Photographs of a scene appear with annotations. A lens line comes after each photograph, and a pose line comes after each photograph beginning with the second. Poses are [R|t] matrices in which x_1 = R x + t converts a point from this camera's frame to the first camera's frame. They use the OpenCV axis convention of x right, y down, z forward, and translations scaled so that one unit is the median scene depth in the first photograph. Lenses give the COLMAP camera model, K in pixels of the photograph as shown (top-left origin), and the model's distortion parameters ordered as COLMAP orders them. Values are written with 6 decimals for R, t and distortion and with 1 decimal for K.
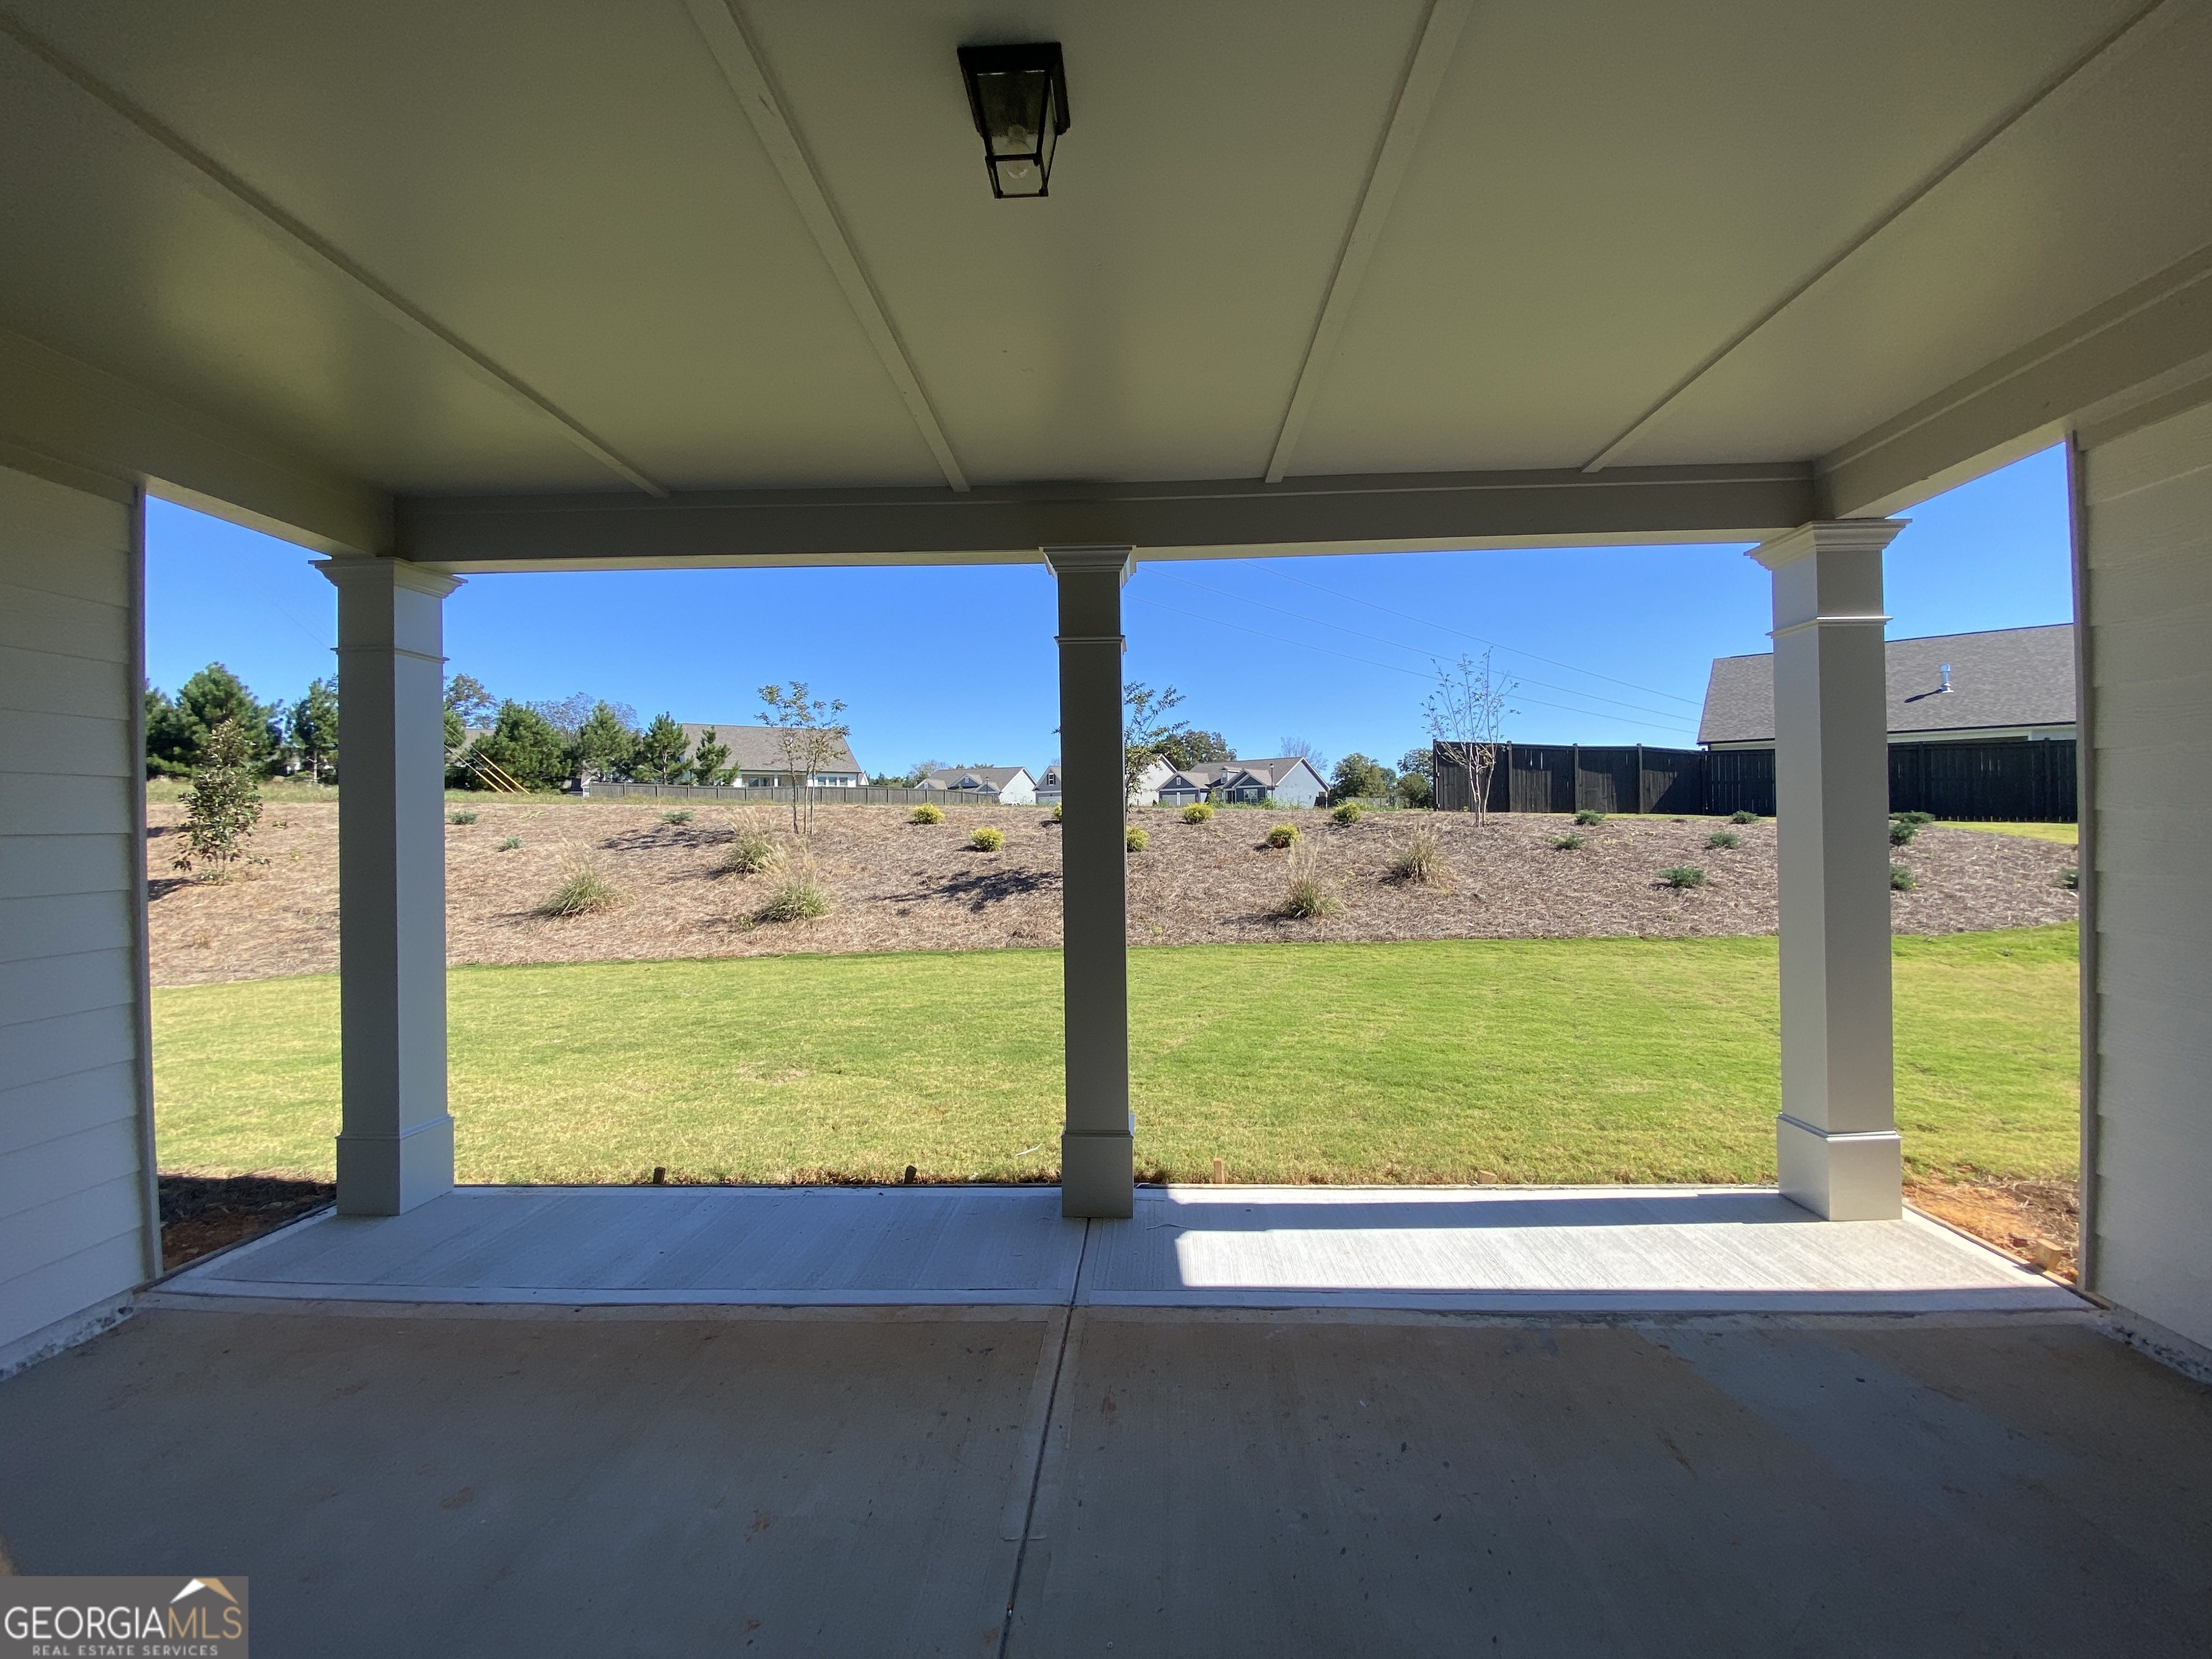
lens RADIAL K [[894.1, 0, 1105.5], [0, 894.1, 820.5], [0, 0, 1]] dist [0.013852, -0.016145]
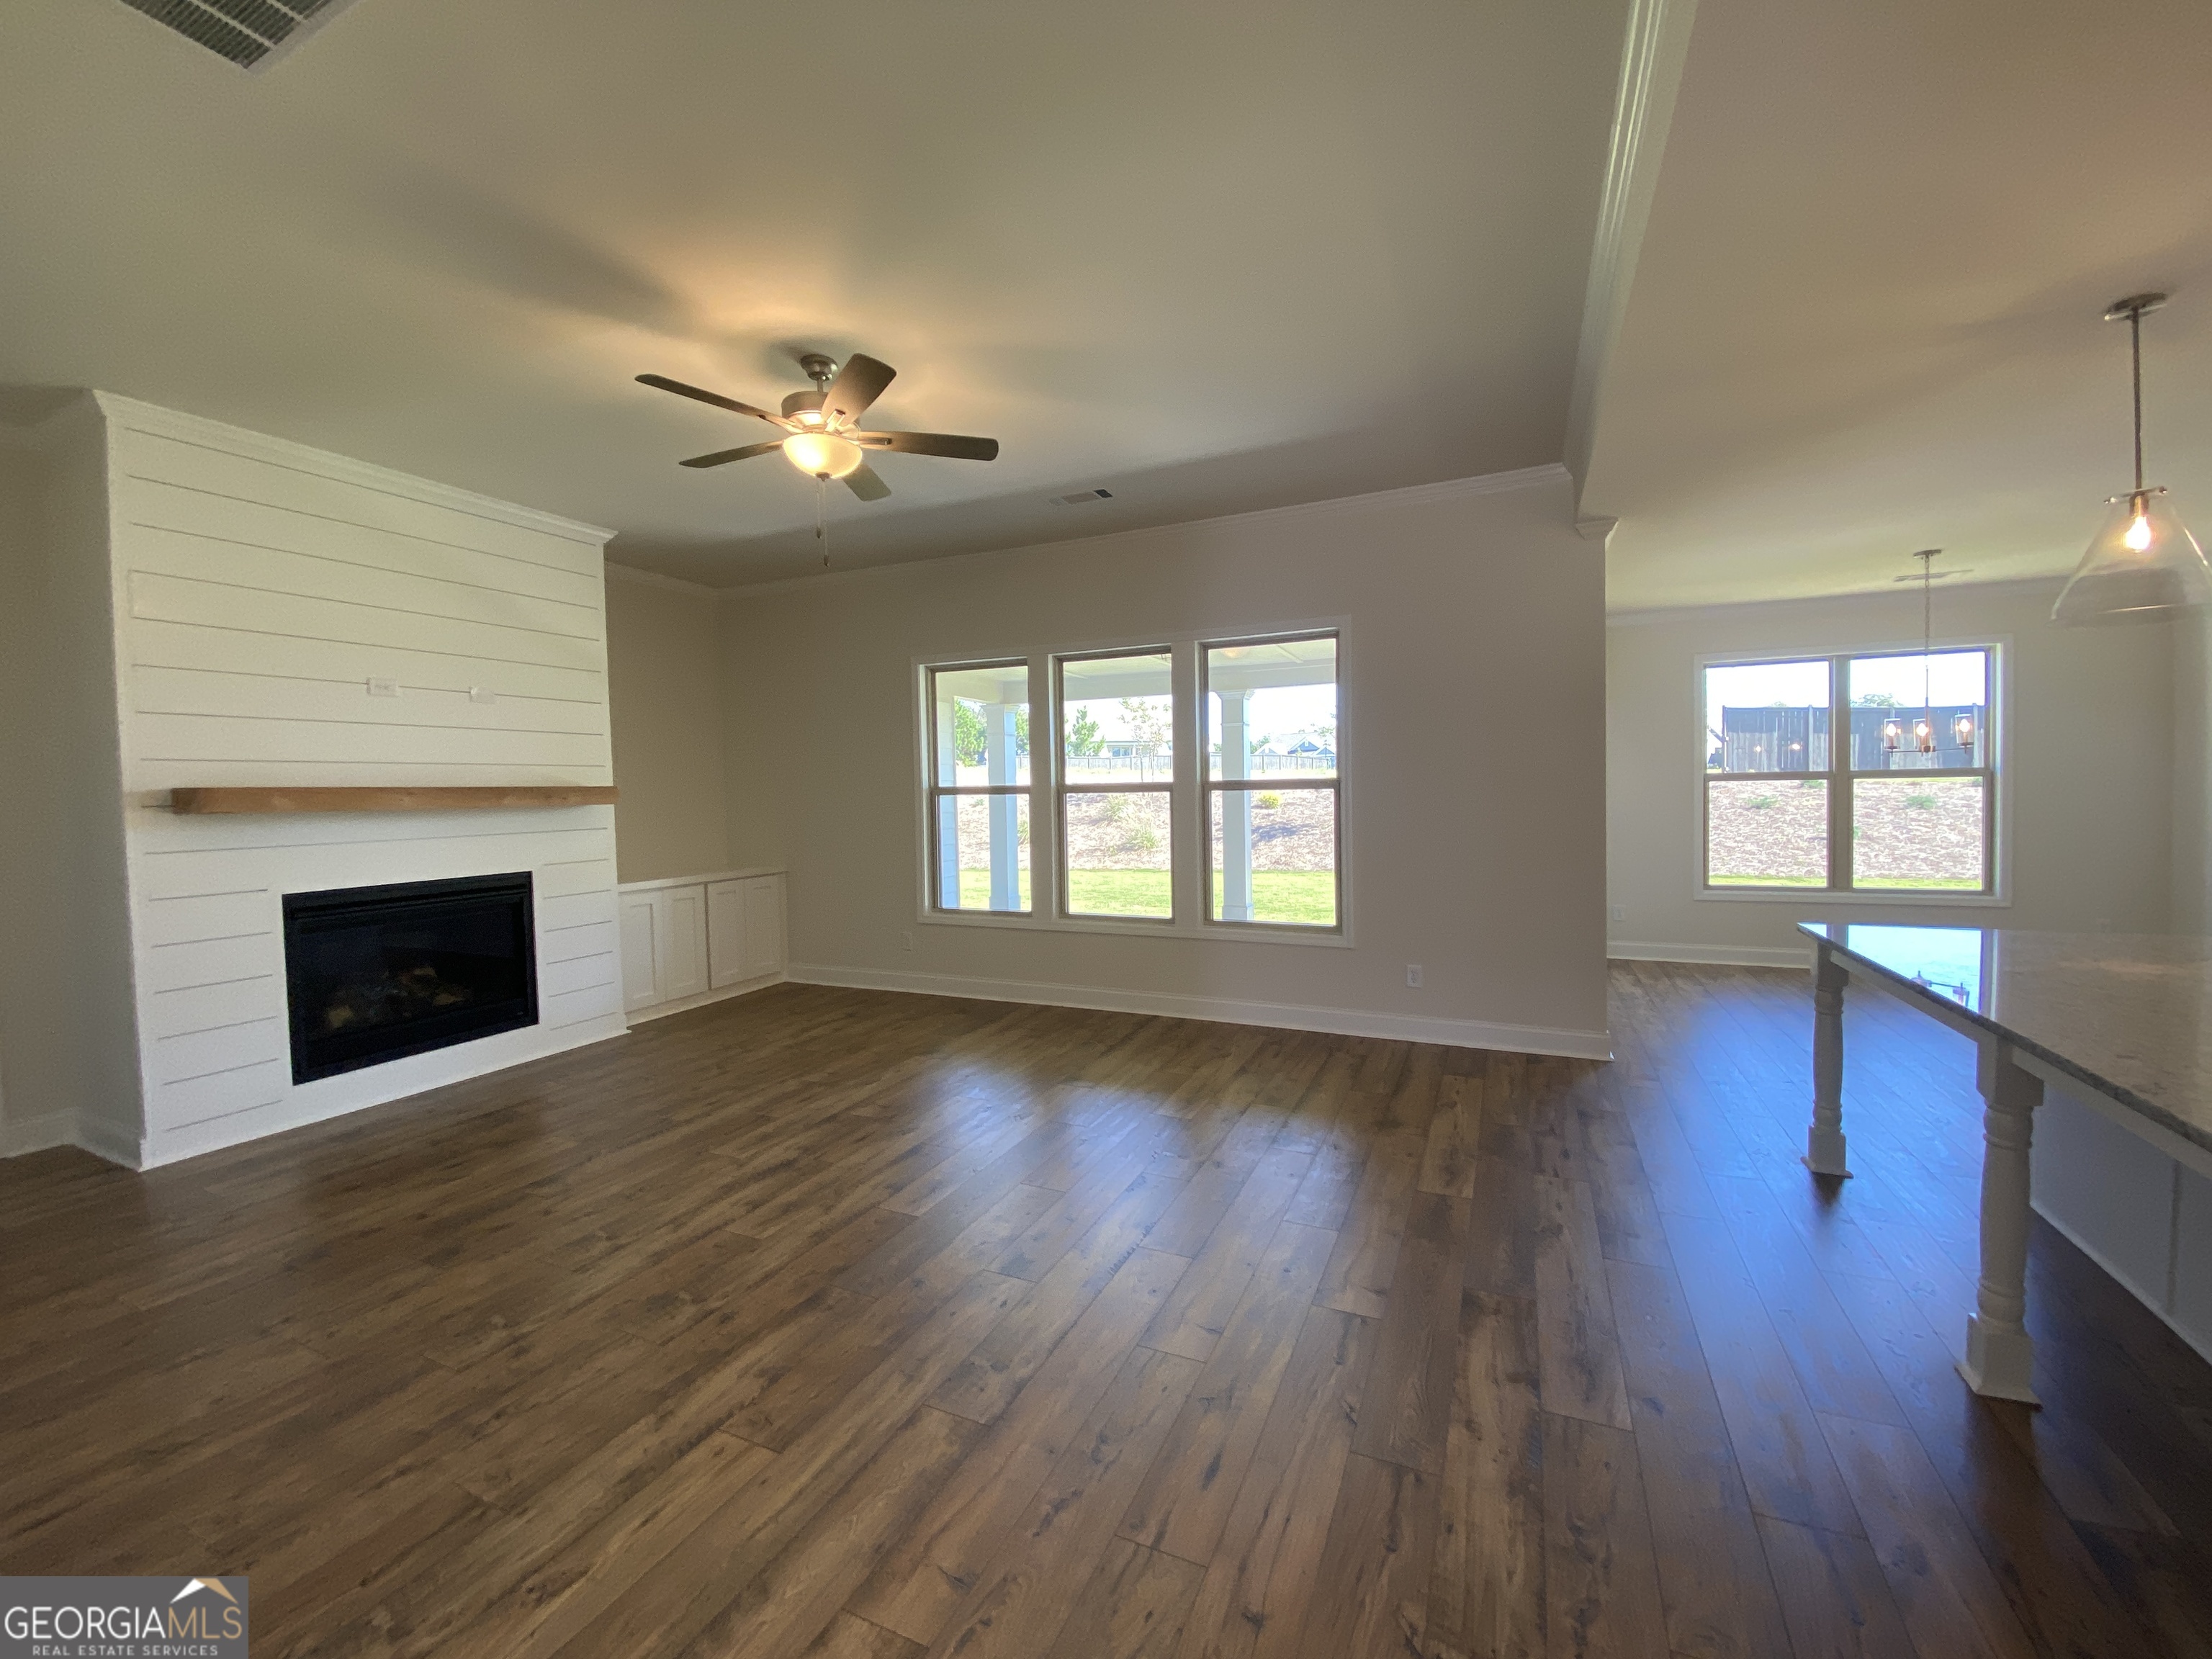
lens RADIAL K [[894.1, 0, 1103.5], [0, 894.1, 817.2], [0, 0, 1]] dist [0.013852, -0.016145]
pose [[0.924884, 0.007964, -0.380165, 0.181972], [0.006953, 0.999259, 0.037849, -0.008442], [0.380185, -0.037649, 0.924144, -0.462681]]
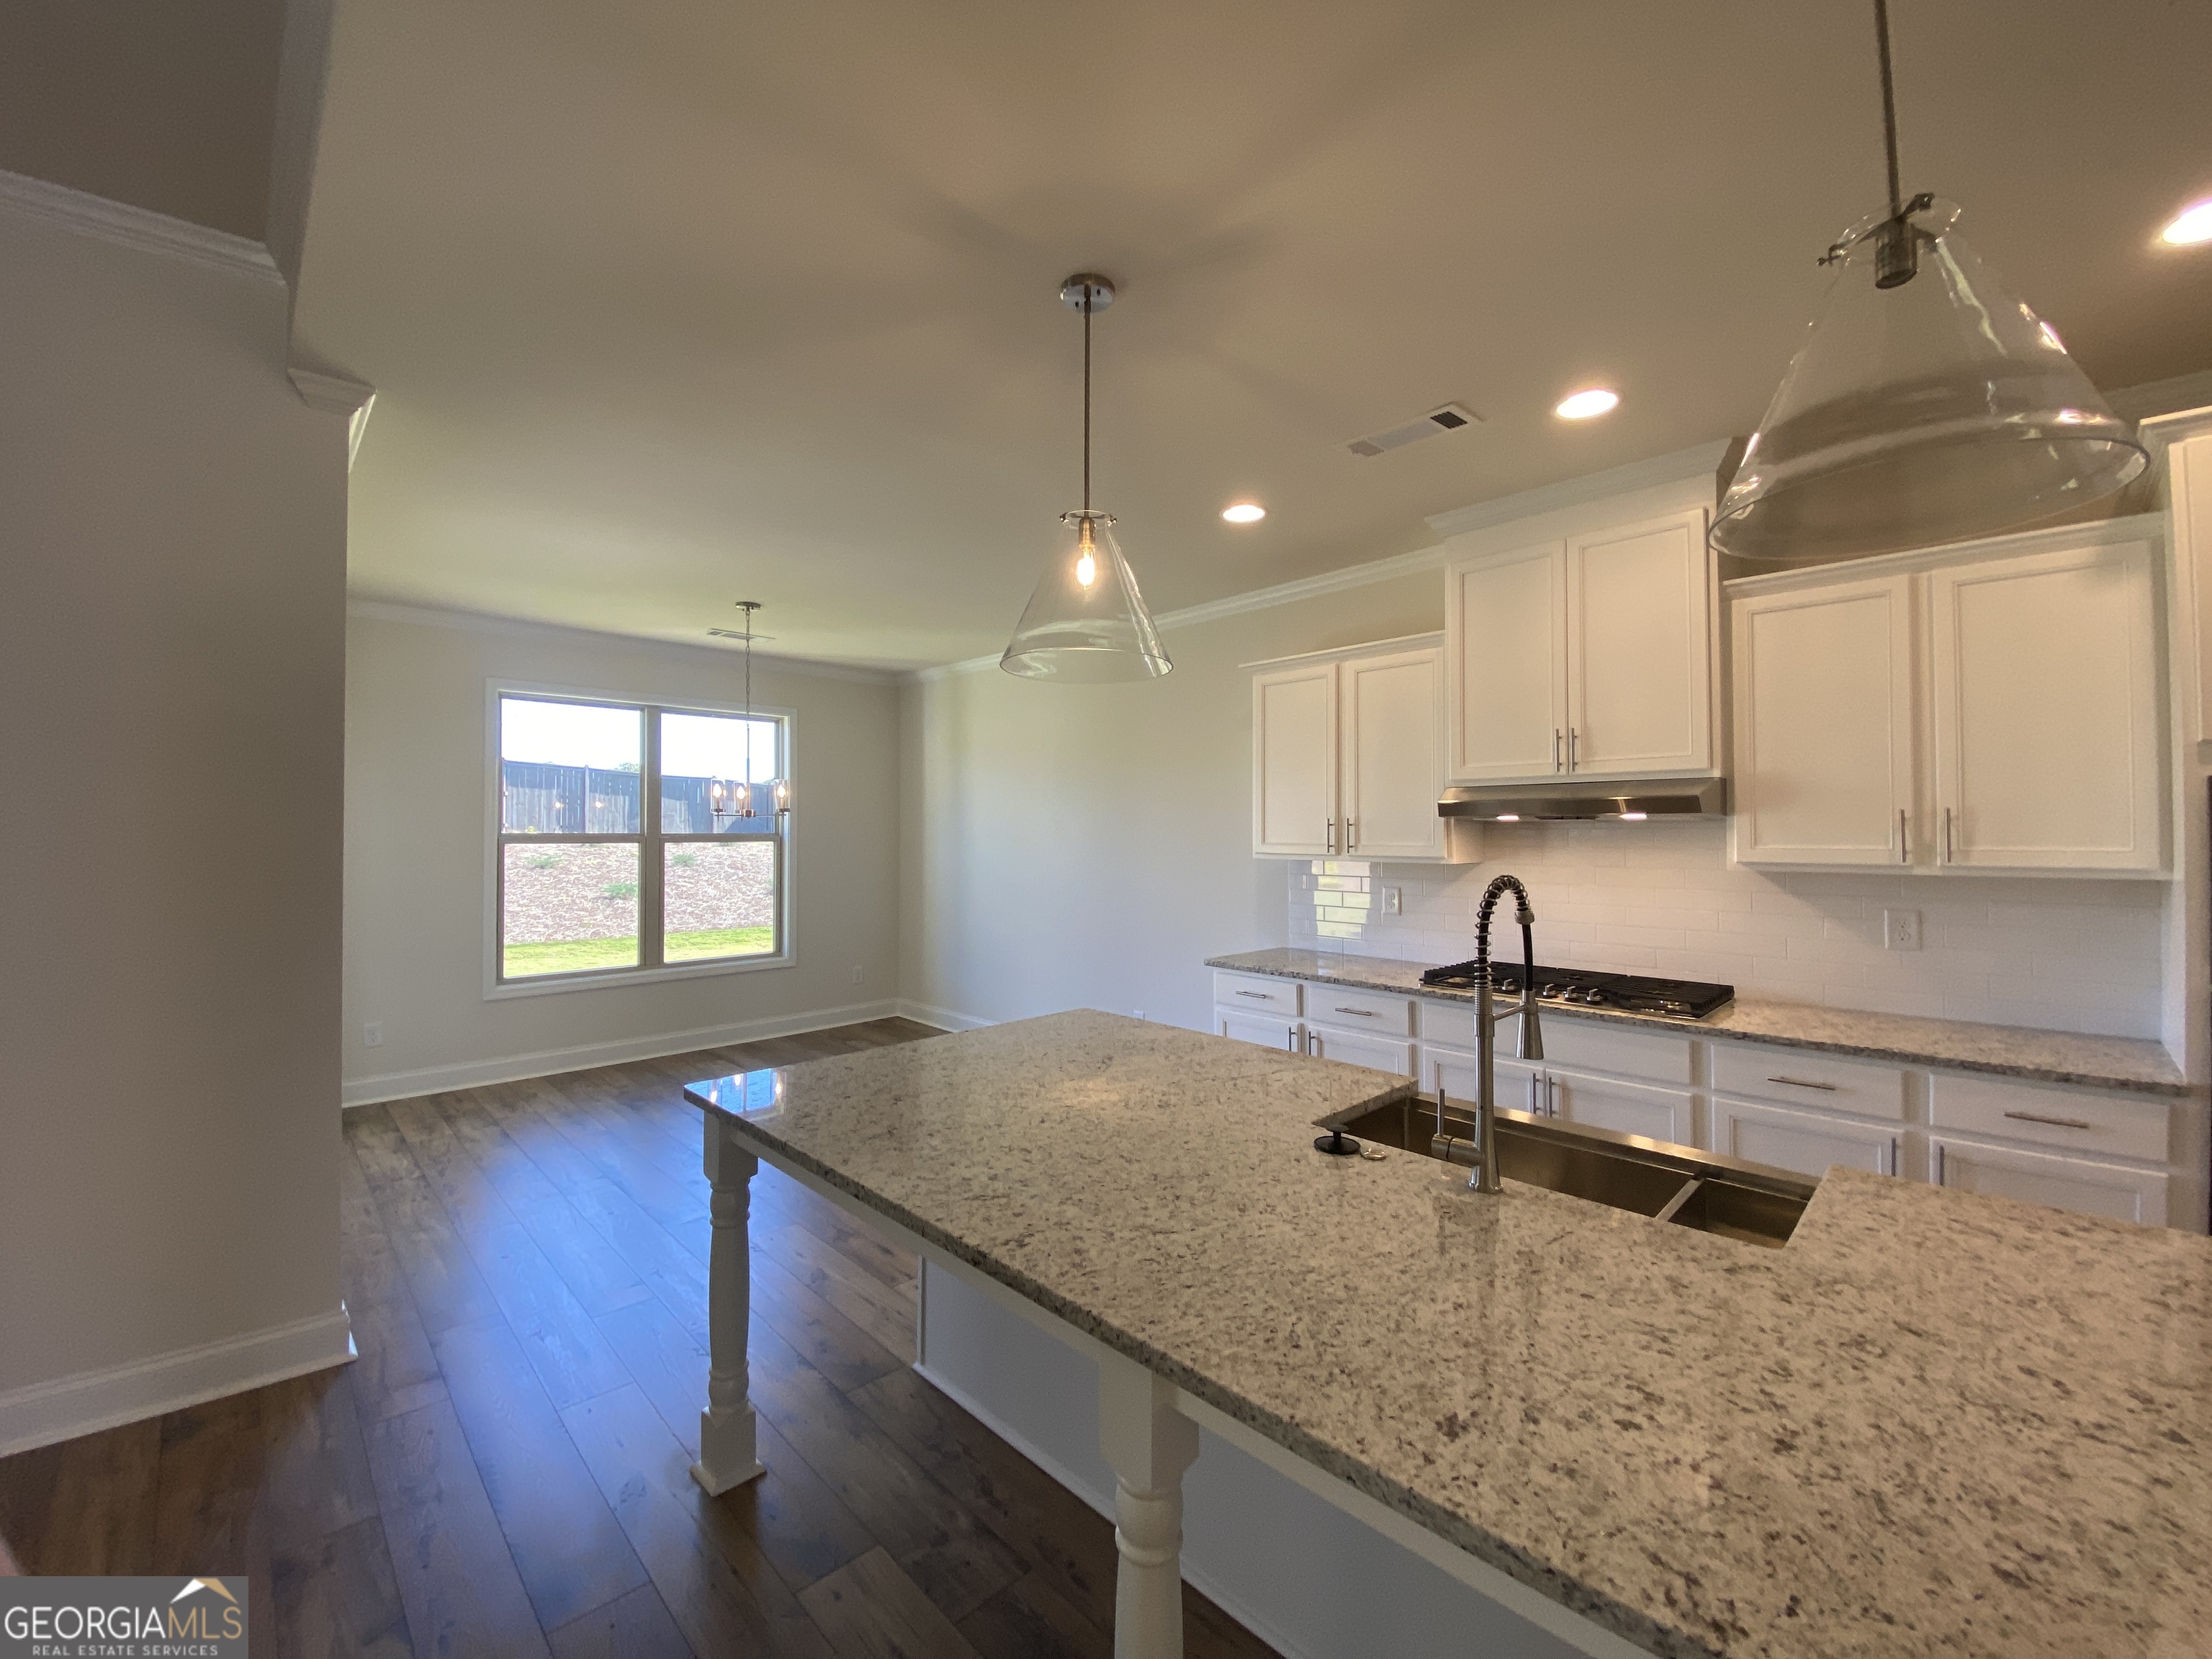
lens RADIAL K [[894.1, 0, 1108.8], [0, 894.1, 821.3], [0, 0, 1]] dist [0.013852, -0.016145]
pose [[0.687586, 0.024041, 0.725705, 0.204722], [-0.011321, 0.999685, -0.022390, -0.011494], [-0.726015, 0.007180, 0.687642, -0.308548]]
